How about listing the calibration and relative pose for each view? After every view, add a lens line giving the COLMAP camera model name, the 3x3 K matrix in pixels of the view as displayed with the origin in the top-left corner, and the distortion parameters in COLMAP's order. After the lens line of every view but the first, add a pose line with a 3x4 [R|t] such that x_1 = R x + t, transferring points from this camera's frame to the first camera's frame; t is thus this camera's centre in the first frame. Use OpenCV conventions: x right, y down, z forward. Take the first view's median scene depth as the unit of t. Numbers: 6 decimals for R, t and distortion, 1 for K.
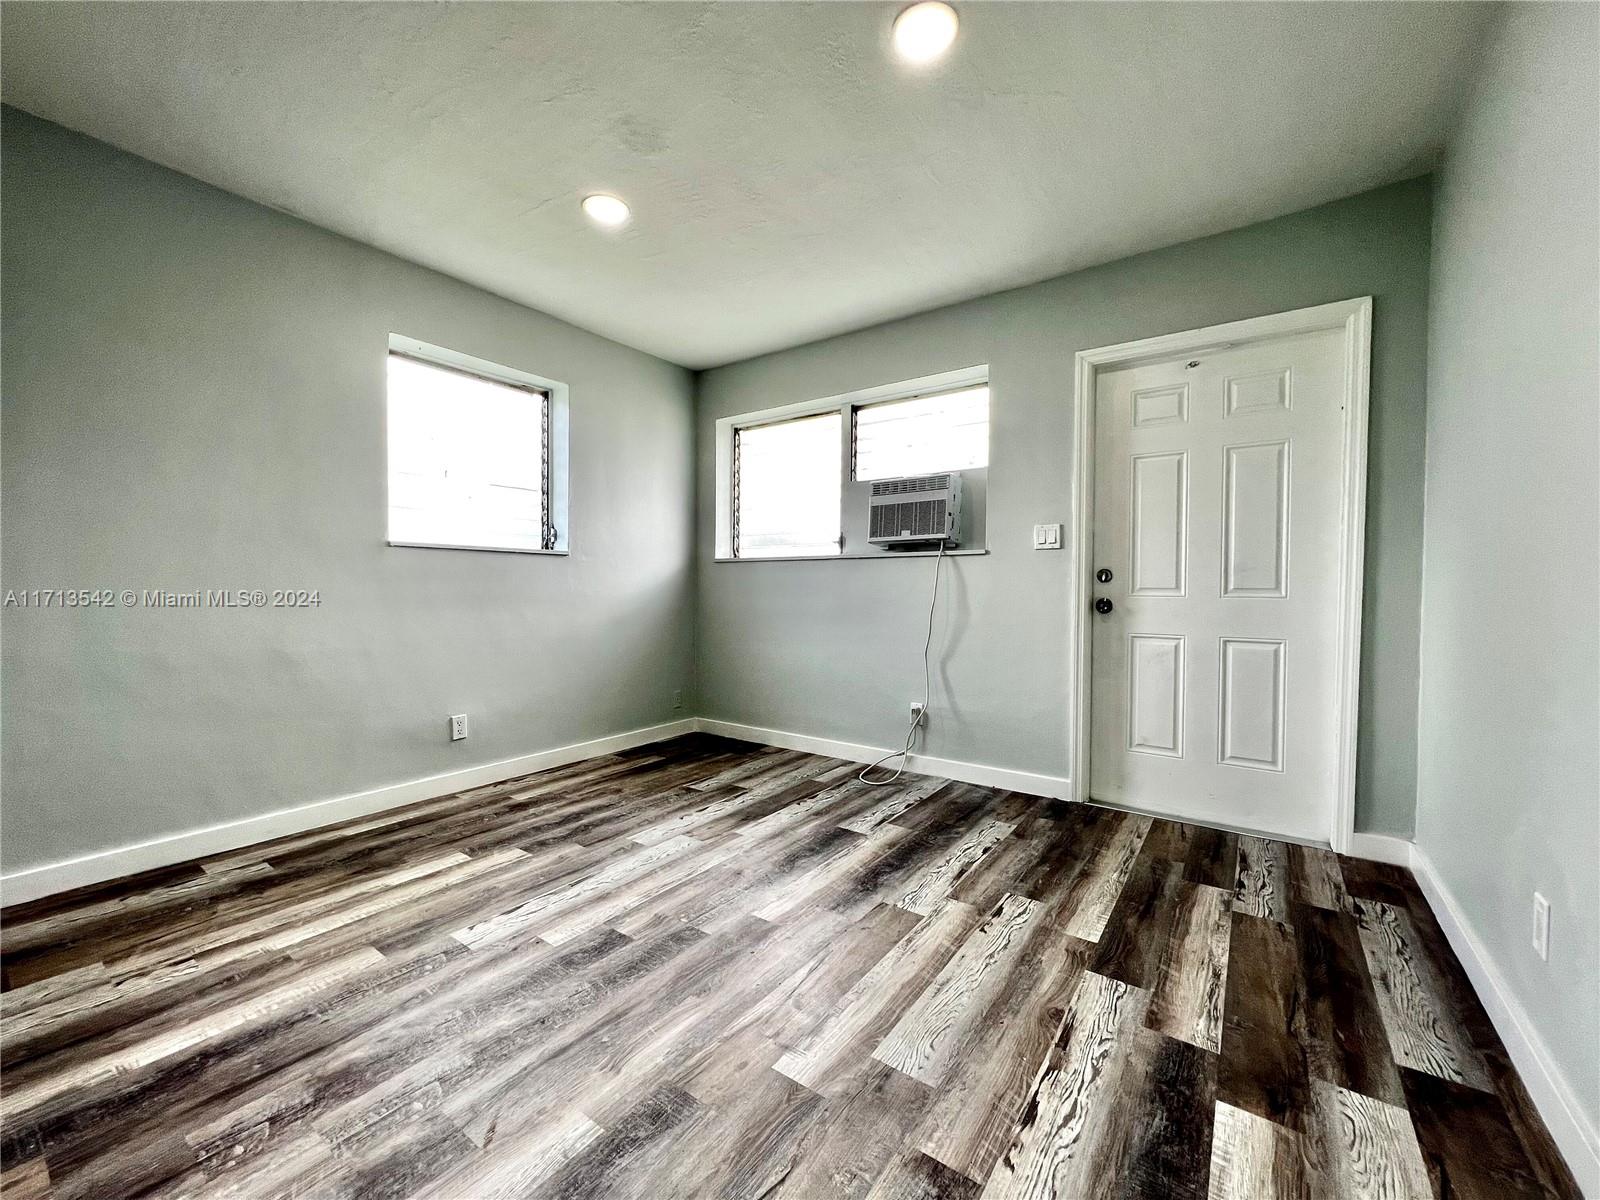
lens RADIAL K [[642.7, 0, 796.9], [0, 642.7, 598.4], [0, 0, 1]] dist [0.000215, 0.000395]
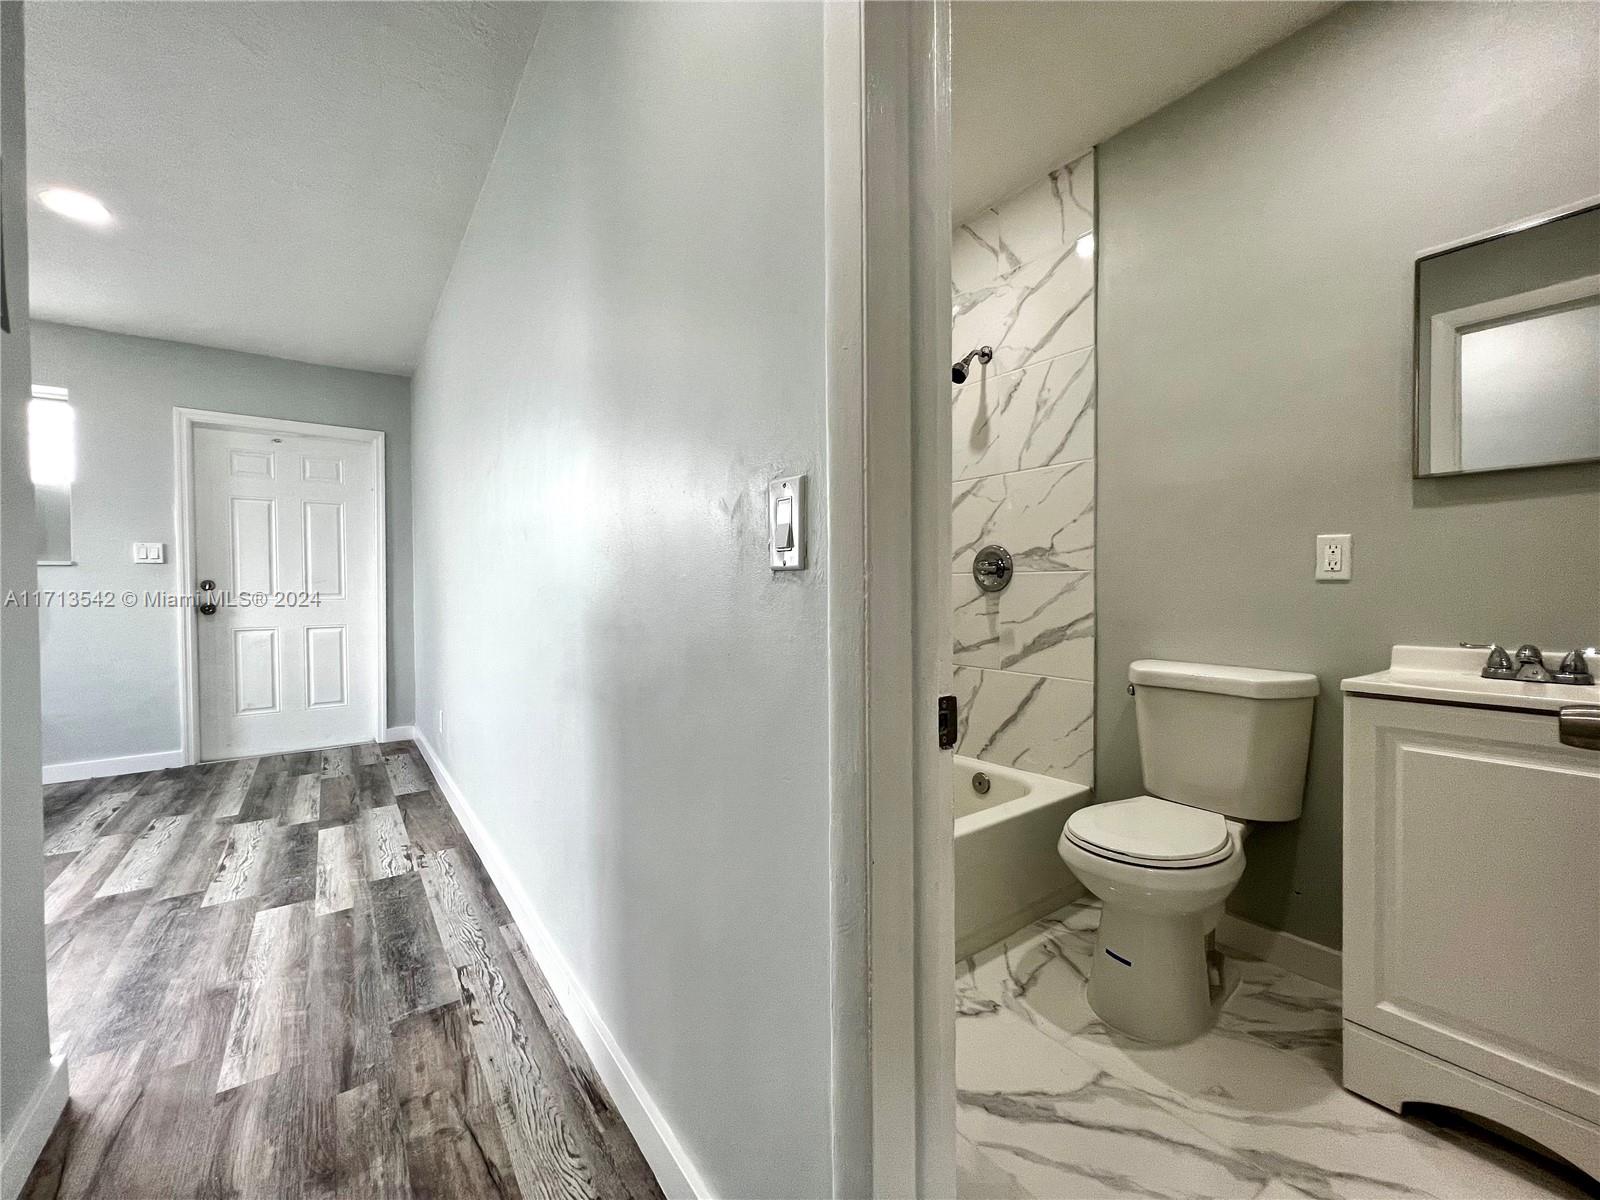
lens RADIAL K [[642.7, 0, 796.9], [0, 642.7, 598.4], [0, 0, 1]] dist [0.000215, 0.000395]
pose [[0.310449, -0.025197, 0.950256, -0.559568], [0.025846, 0.999503, 0.018059, -0.003267], [-0.950239, 0.018954, 0.310946, -0.769961]]
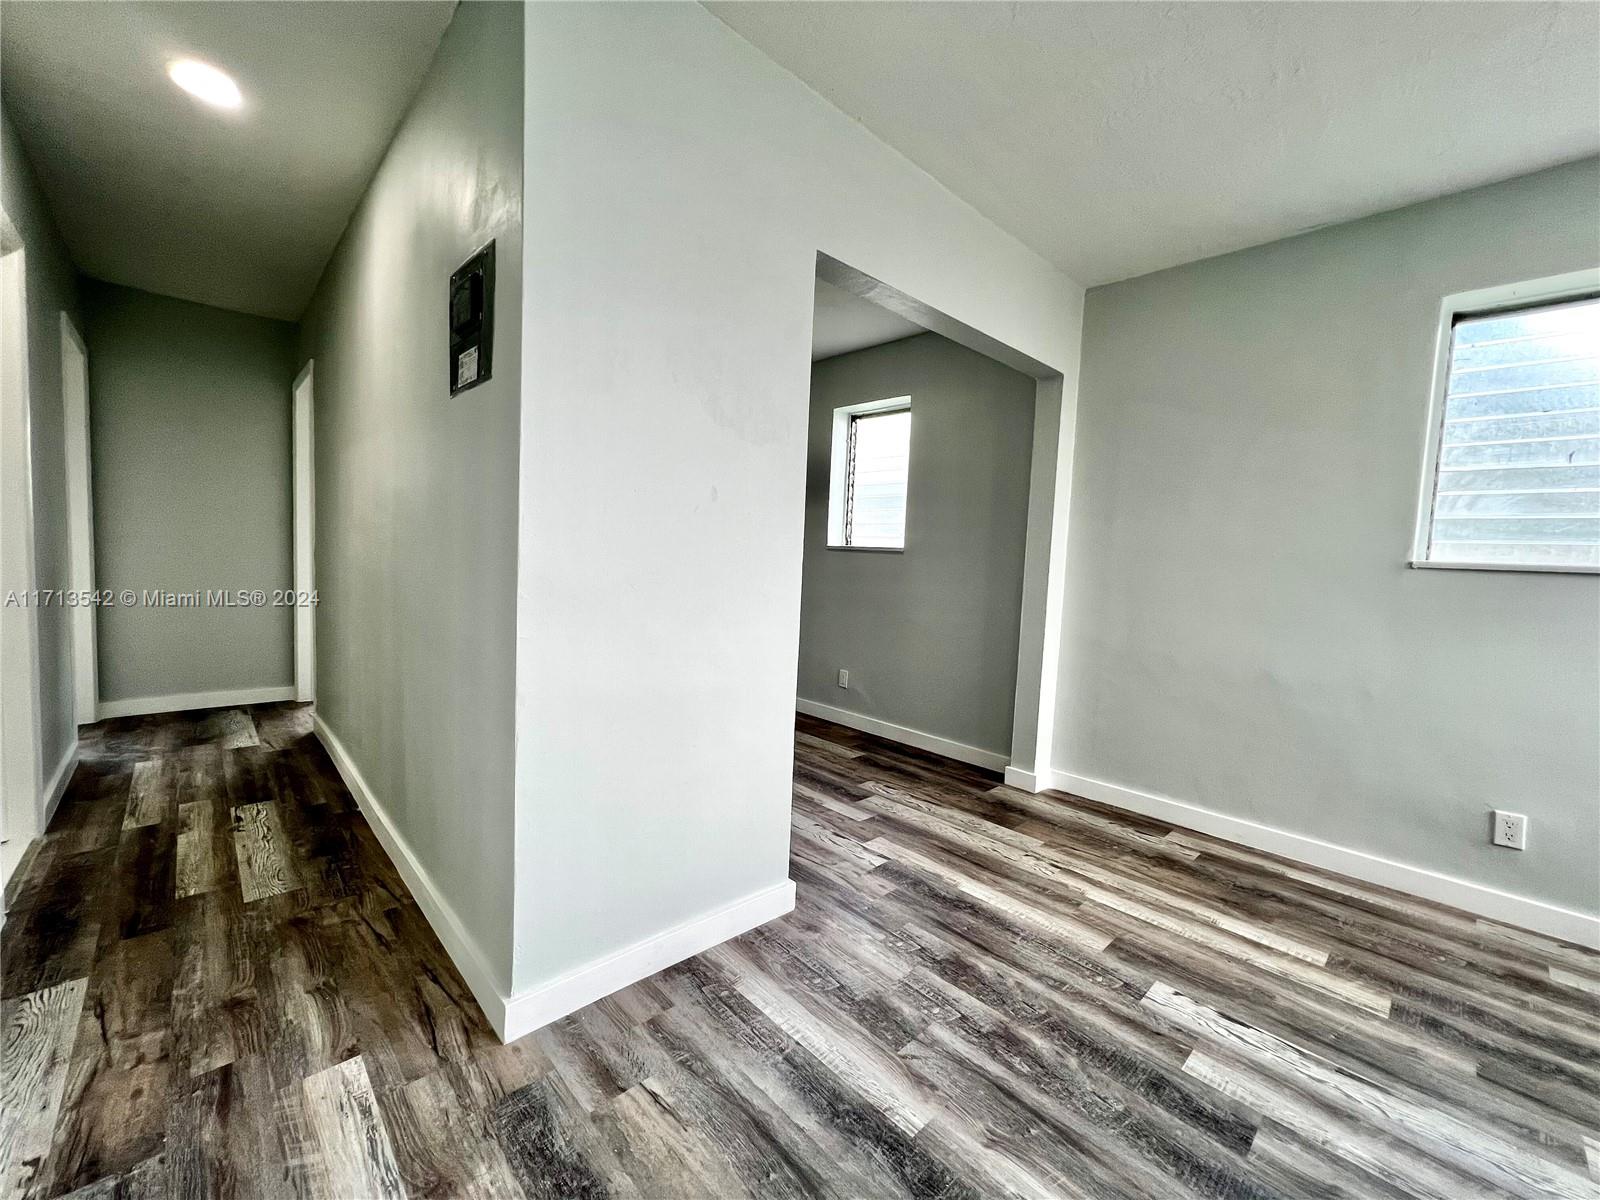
lens RADIAL K [[642.7, 0, 796.9], [0, 642.7, 598.4], [0, 0, 1]] dist [0.000215, 0.000395]
pose [[-0.188464, 0.052840, -0.980658, 0.416583], [-0.060607, 0.996022, 0.065316, -0.067053], [0.980208, 0.071745, -0.184512, 0.537858]]
